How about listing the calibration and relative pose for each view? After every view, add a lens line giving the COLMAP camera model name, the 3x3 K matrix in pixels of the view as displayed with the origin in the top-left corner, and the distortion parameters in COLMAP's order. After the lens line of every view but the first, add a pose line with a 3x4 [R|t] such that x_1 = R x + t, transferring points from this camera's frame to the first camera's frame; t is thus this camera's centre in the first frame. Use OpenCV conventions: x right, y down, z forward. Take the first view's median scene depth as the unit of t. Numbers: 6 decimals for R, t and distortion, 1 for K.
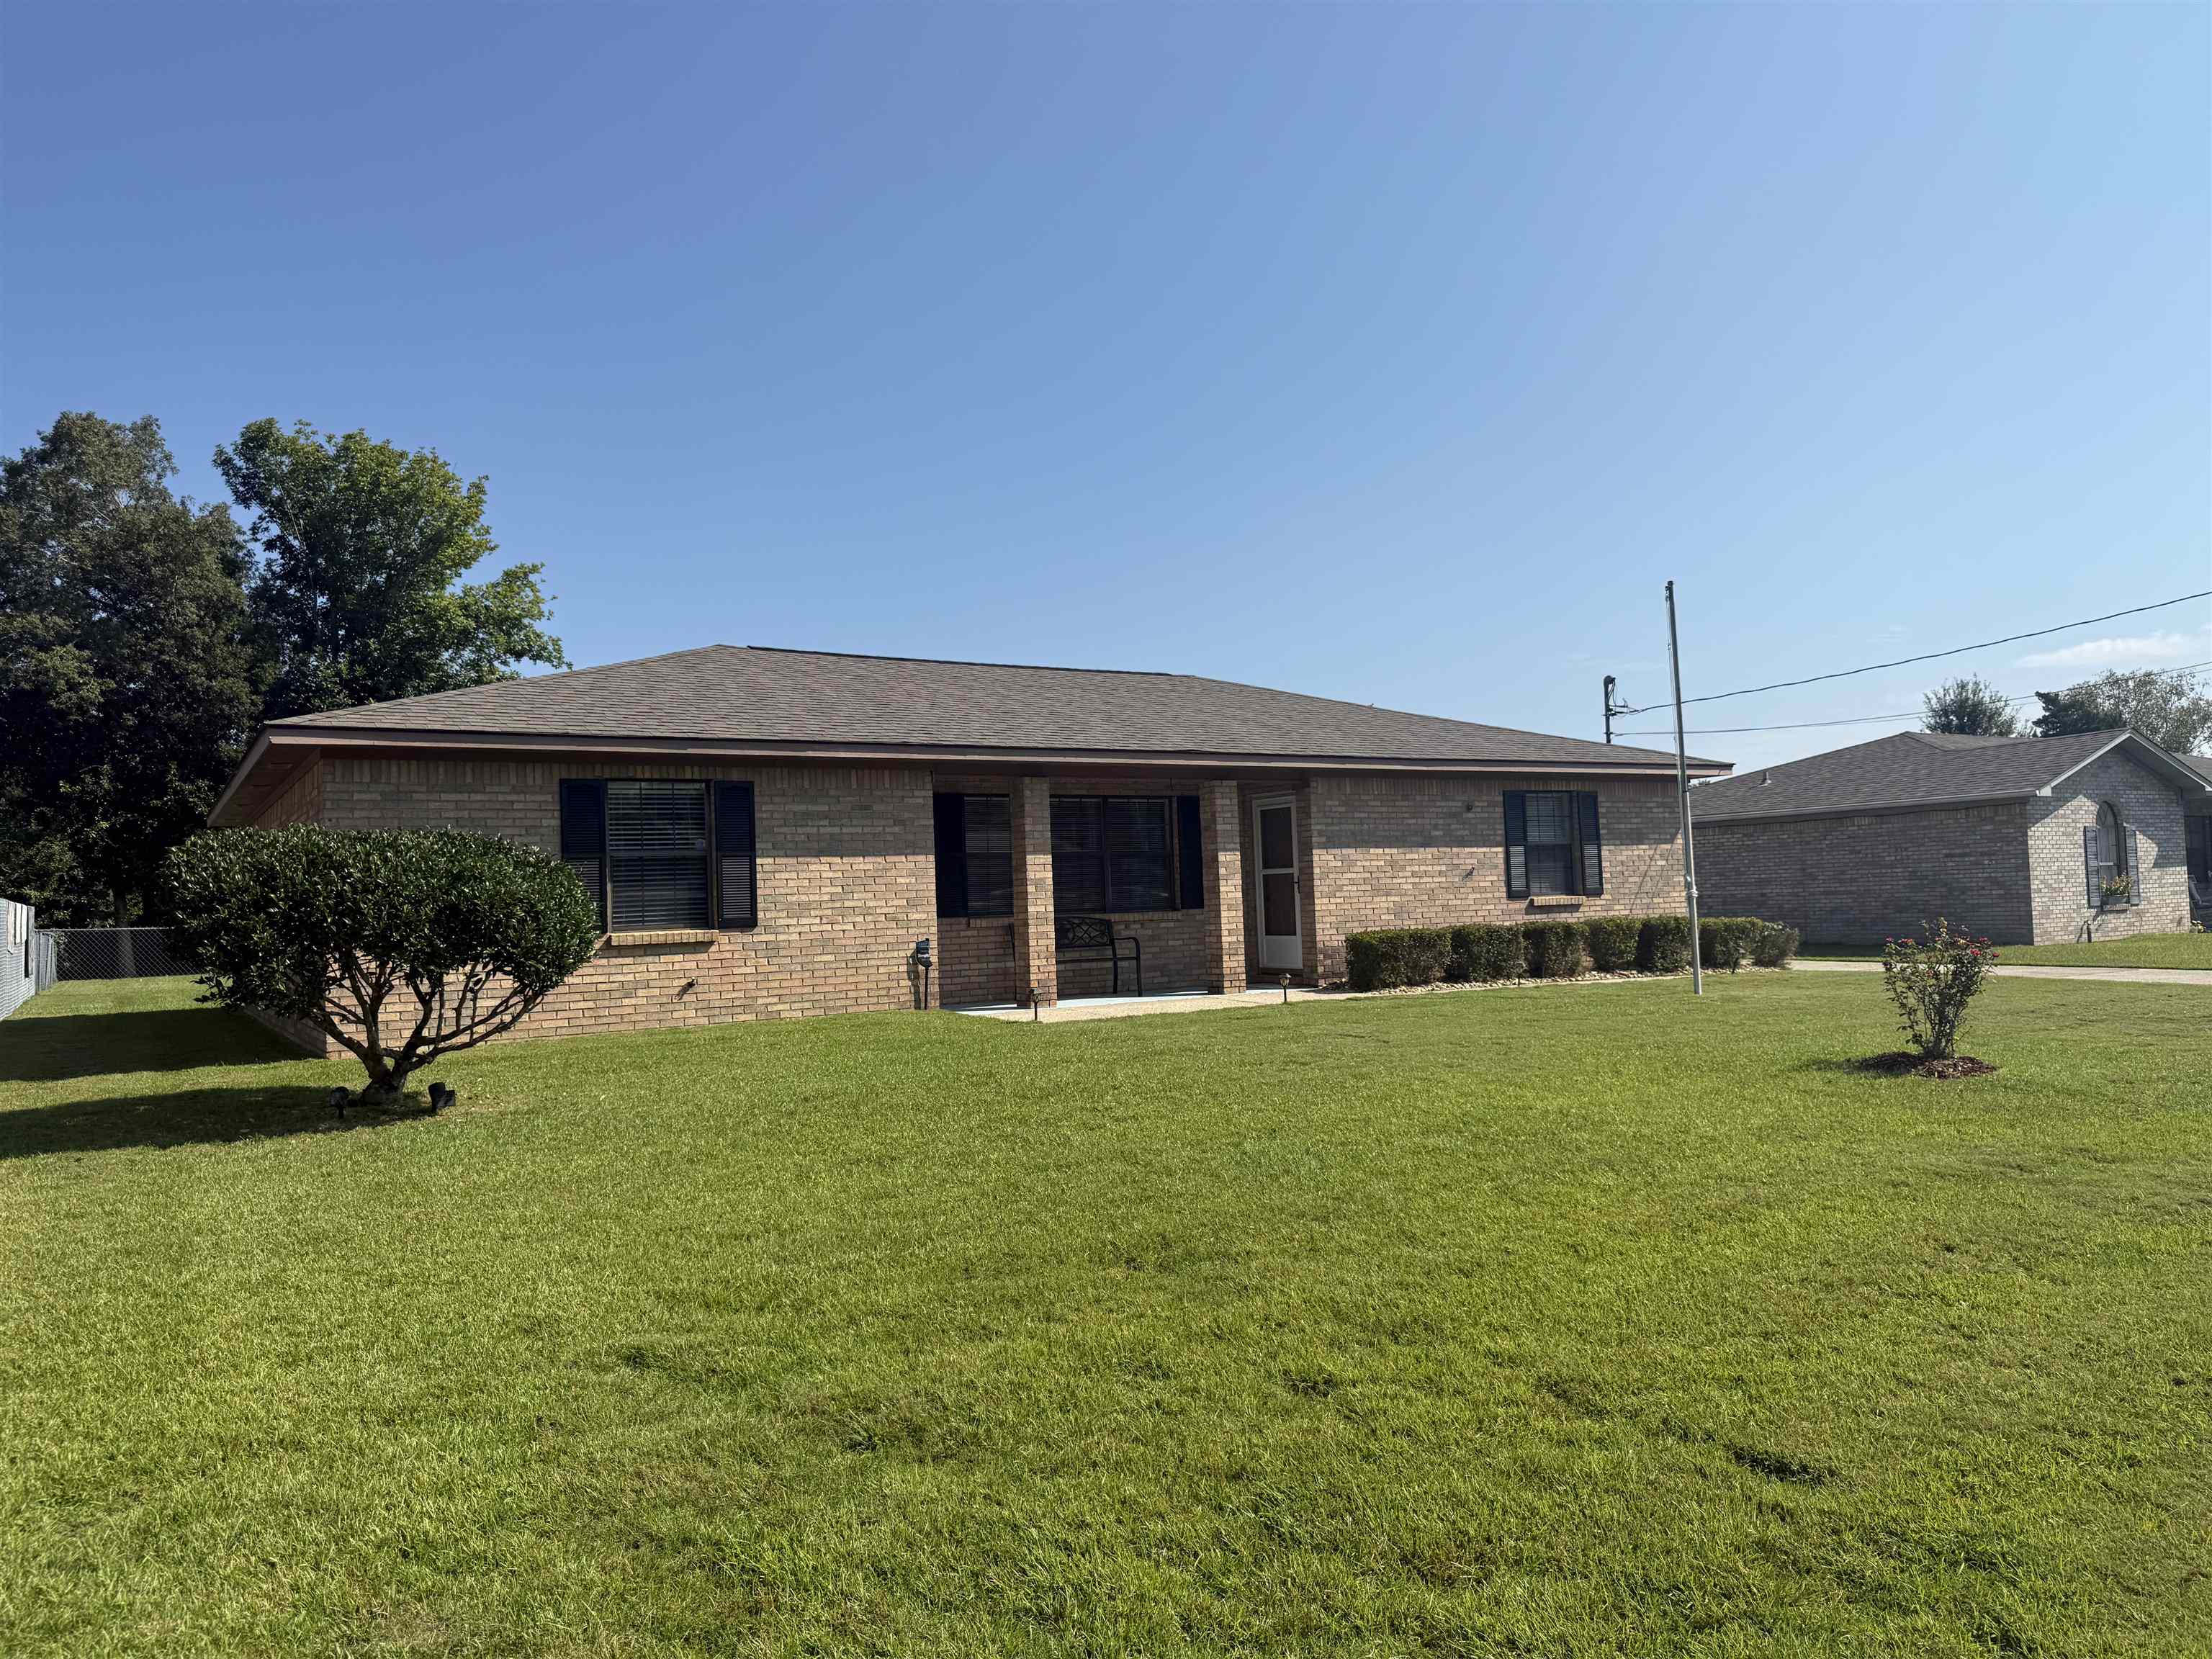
lens RADIAL K [[1577.9, 0, 1106.0], [0, 1577.9, 829.5], [0, 0, 1]] dist [0.081924, -0.154336]
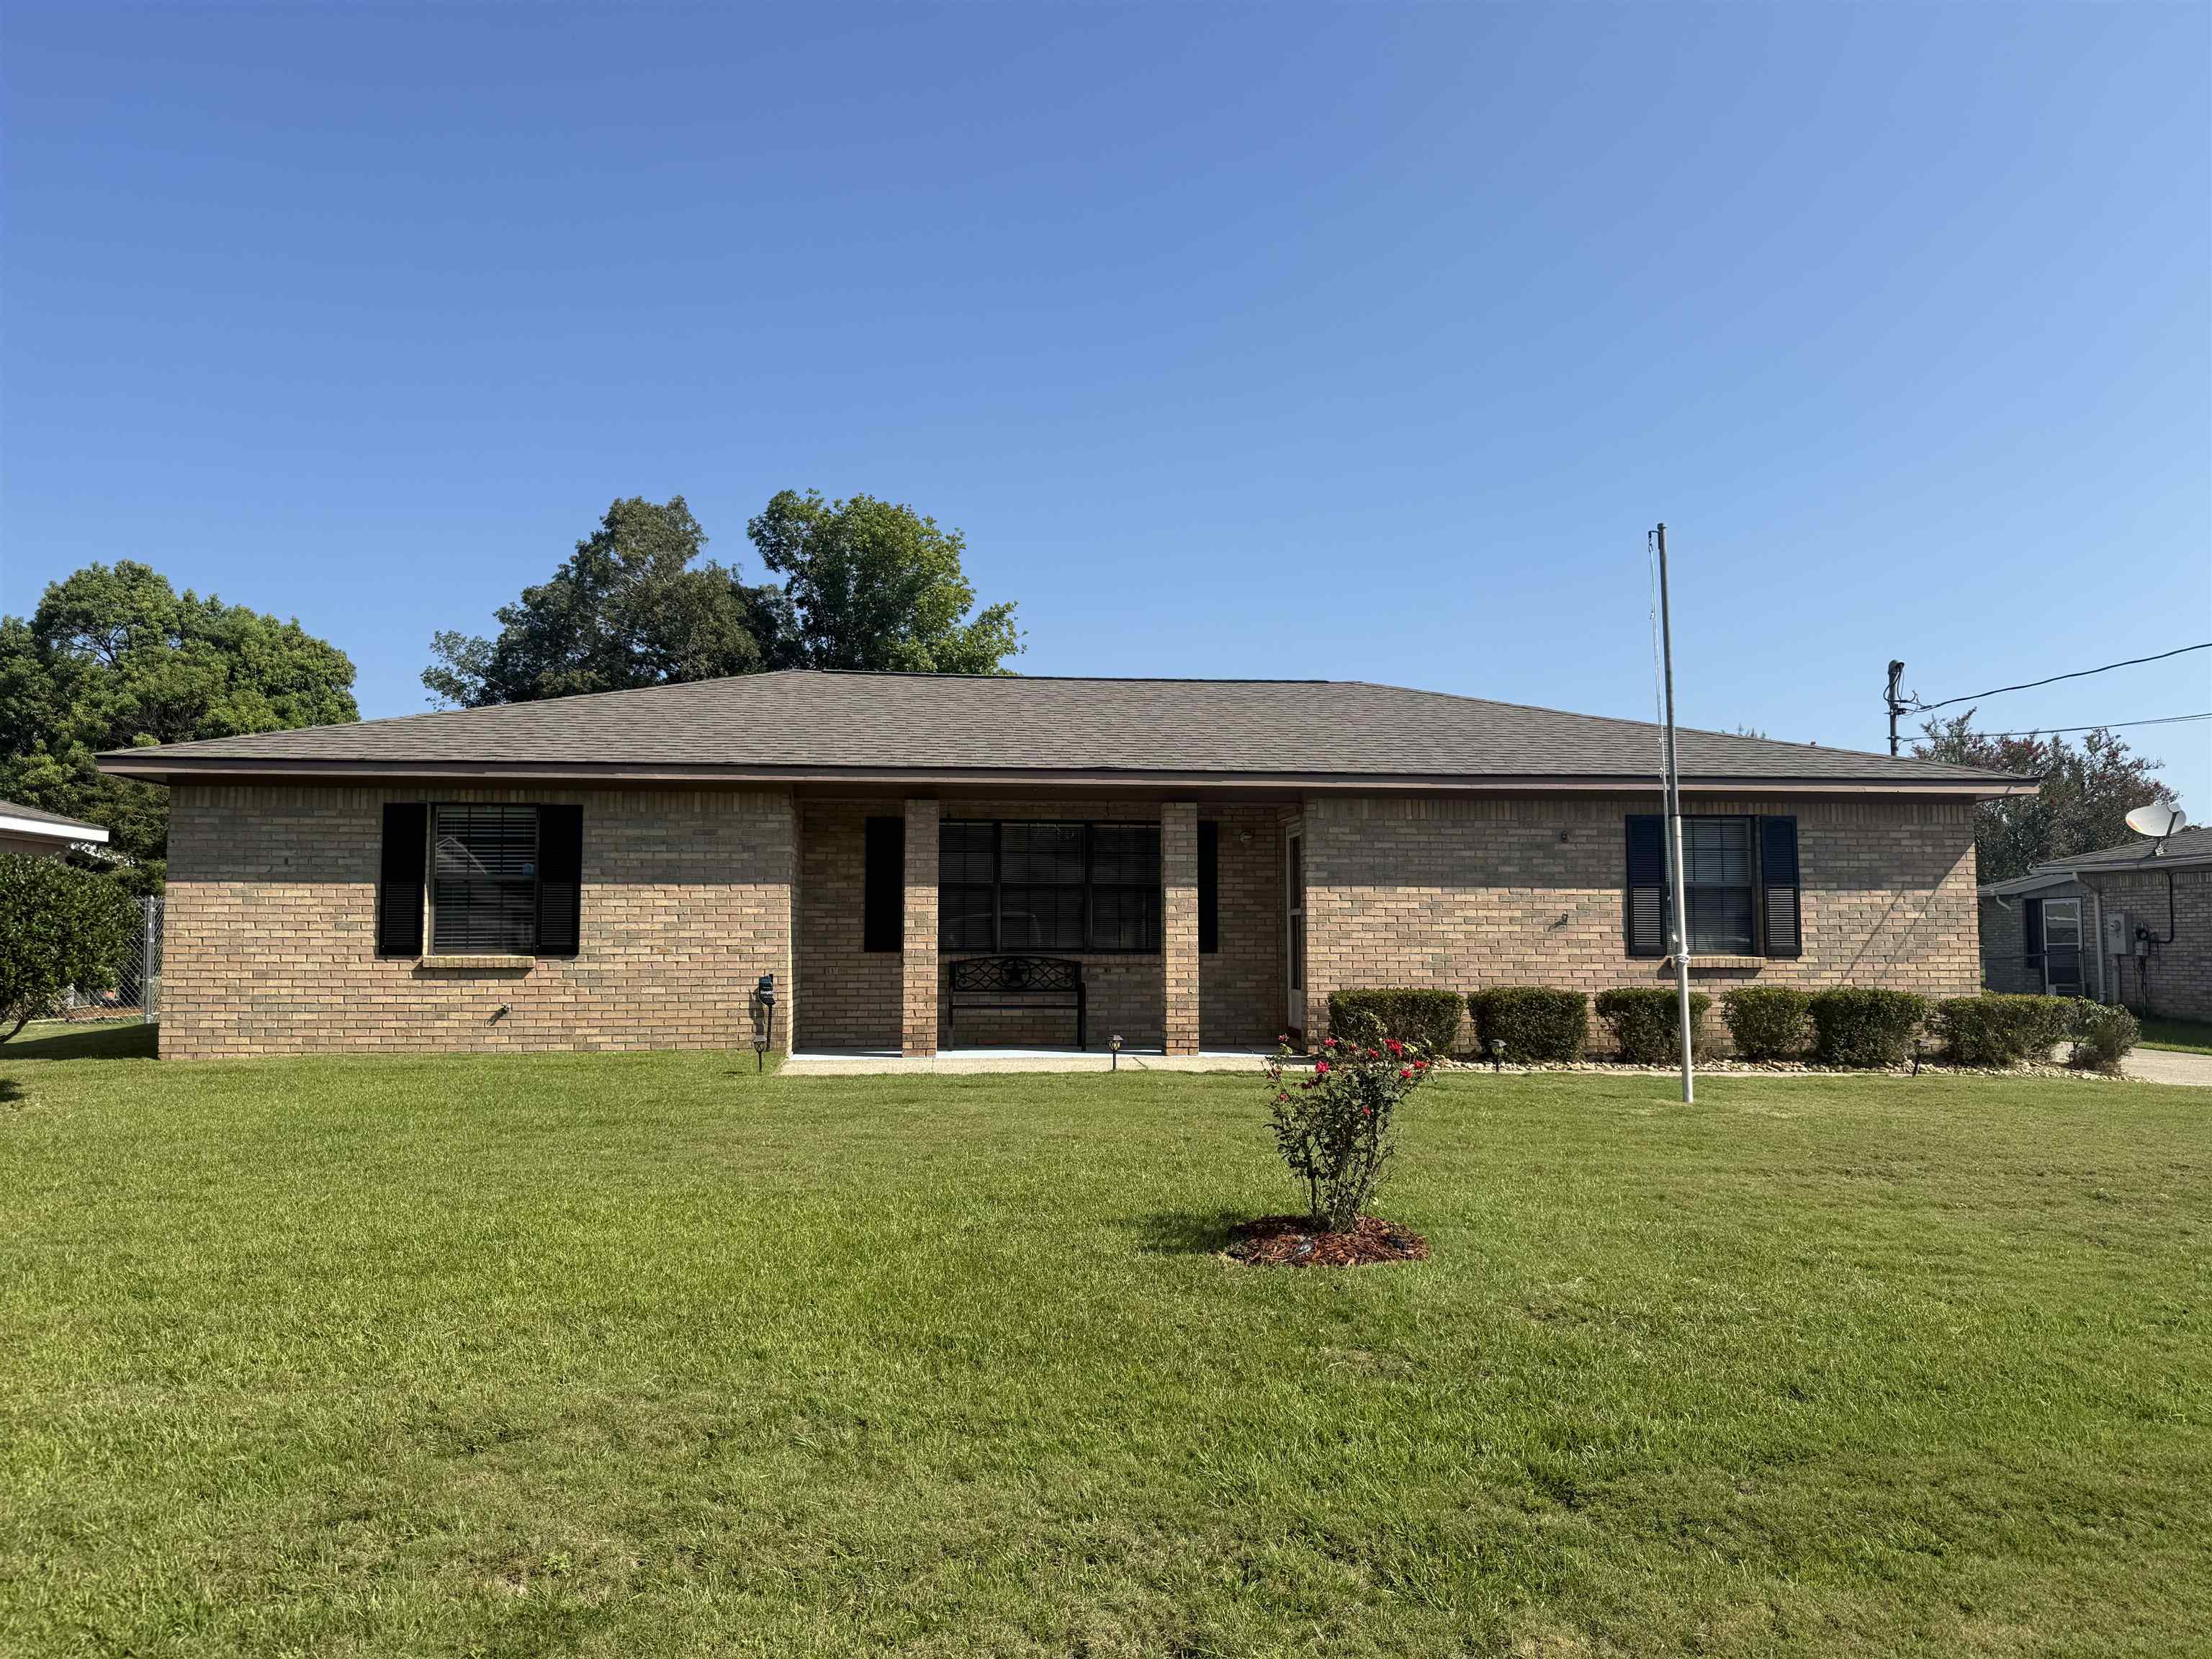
lens RADIAL K [[1577.9, 0, 1106.0], [0, 1577.9, 829.5], [0, 0, 1]] dist [0.081924, -0.154336]
pose [[0.892413, 0.002233, -0.451213, 0.455872], [-0.011015, 0.999798, -0.016839, -0.002247], [0.451084, 0.019998, 0.892257, 0.244415]]
